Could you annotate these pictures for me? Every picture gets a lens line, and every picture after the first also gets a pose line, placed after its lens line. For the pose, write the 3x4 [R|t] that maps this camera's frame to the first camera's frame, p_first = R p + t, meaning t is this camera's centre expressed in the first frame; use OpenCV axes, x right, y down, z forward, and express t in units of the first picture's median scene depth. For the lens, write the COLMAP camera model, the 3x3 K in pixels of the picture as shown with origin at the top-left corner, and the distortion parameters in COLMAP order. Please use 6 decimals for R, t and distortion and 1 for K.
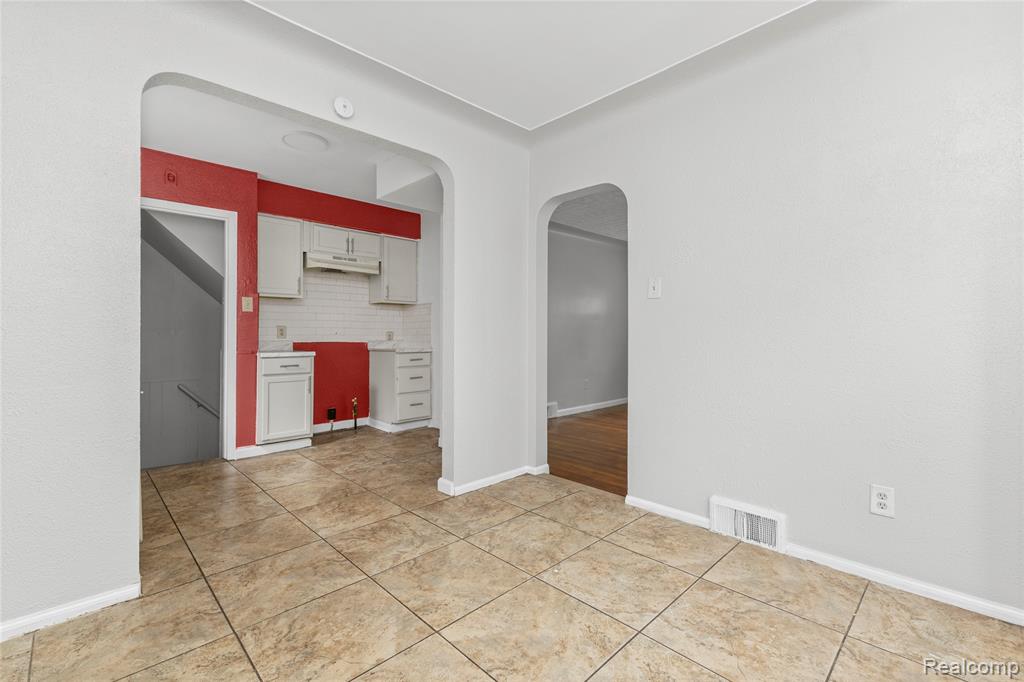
lens RADIAL K [[444.6, 0, 514.7], [0, 444.6, 332.7], [0, 0, 1]] dist [0.013359, -0.002589]
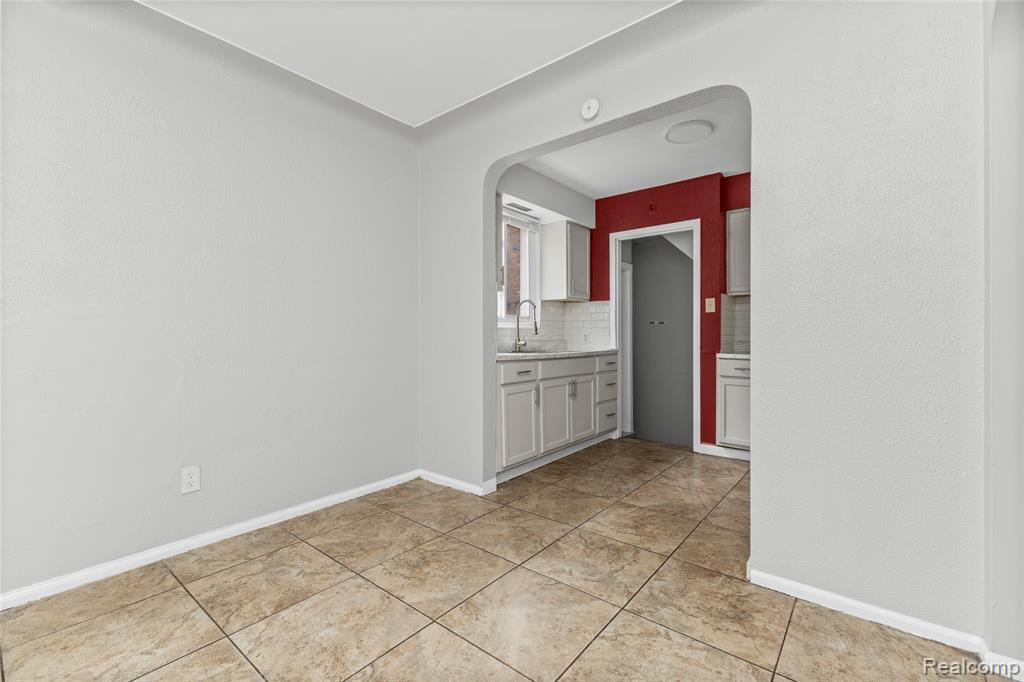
lens RADIAL K [[444.6, 0, 513.8], [0, 444.6, 327.4], [0, 0, 1]] dist [0.013359, -0.002589]
pose [[0.117508, -0.014519, -0.992966, 0.368114], [0.000141, 0.999893, -0.014603, 0.002749], [0.993072, 0.001576, 0.117498, 0.442359]]
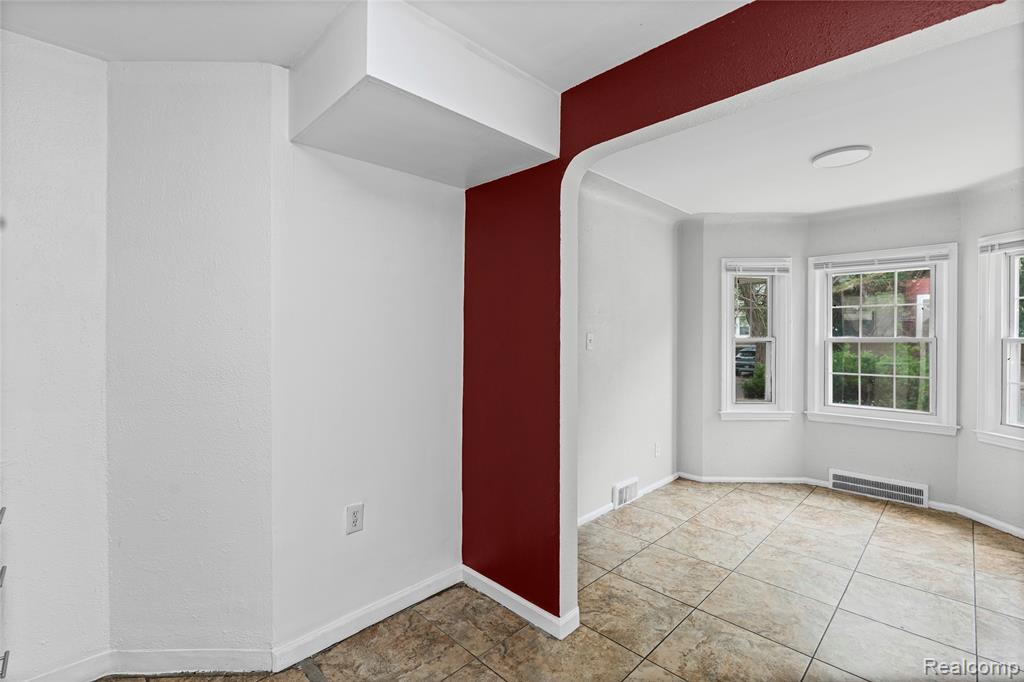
lens RADIAL K [[465.8, 0, 510.6], [0, 465.8, 336.1], [0, 0, 1]] dist [-0.001498, -0.001616]
pose [[-0.011477, -0.000956, 0.999934, -0.682523], [-0.003006, 0.999995, 0.000921, -0.078855], [-0.999930, -0.002995, -0.011480, 0.857145]]
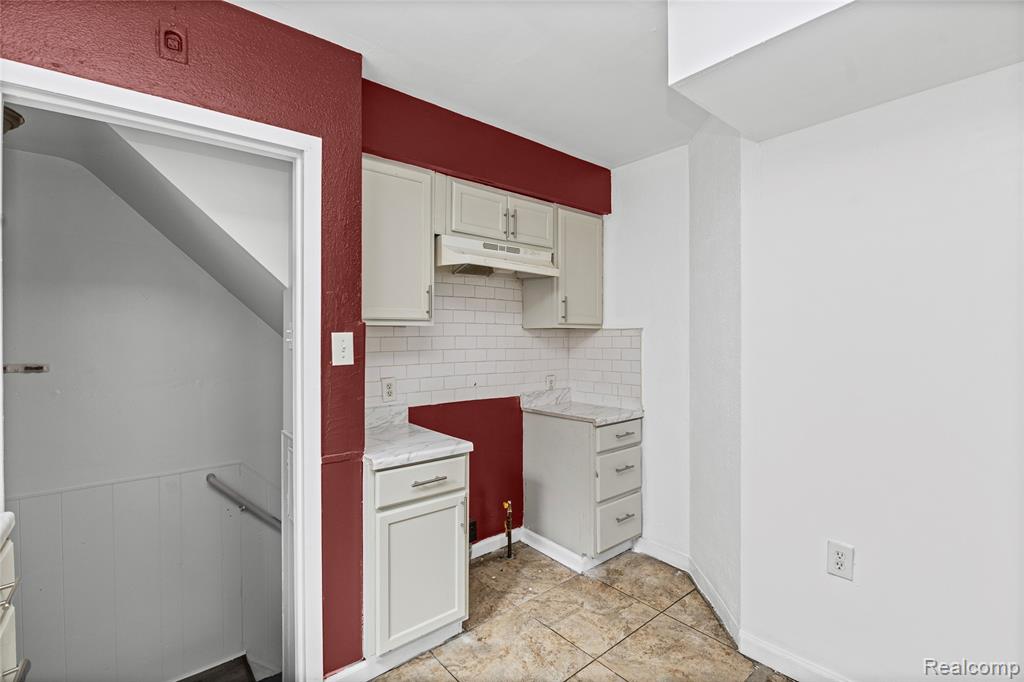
lens RADIAL K [[465.8, 0, 519.6], [0, 465.8, 340.8], [0, 0, 1]] dist [-0.001498, -0.001616]
pose [[0.996876, -0.000991, -0.078976, -0.394283], [0.001732, 0.999955, 0.009316, -0.076607], [0.078963, -0.009424, 0.996833, 0.562944]]
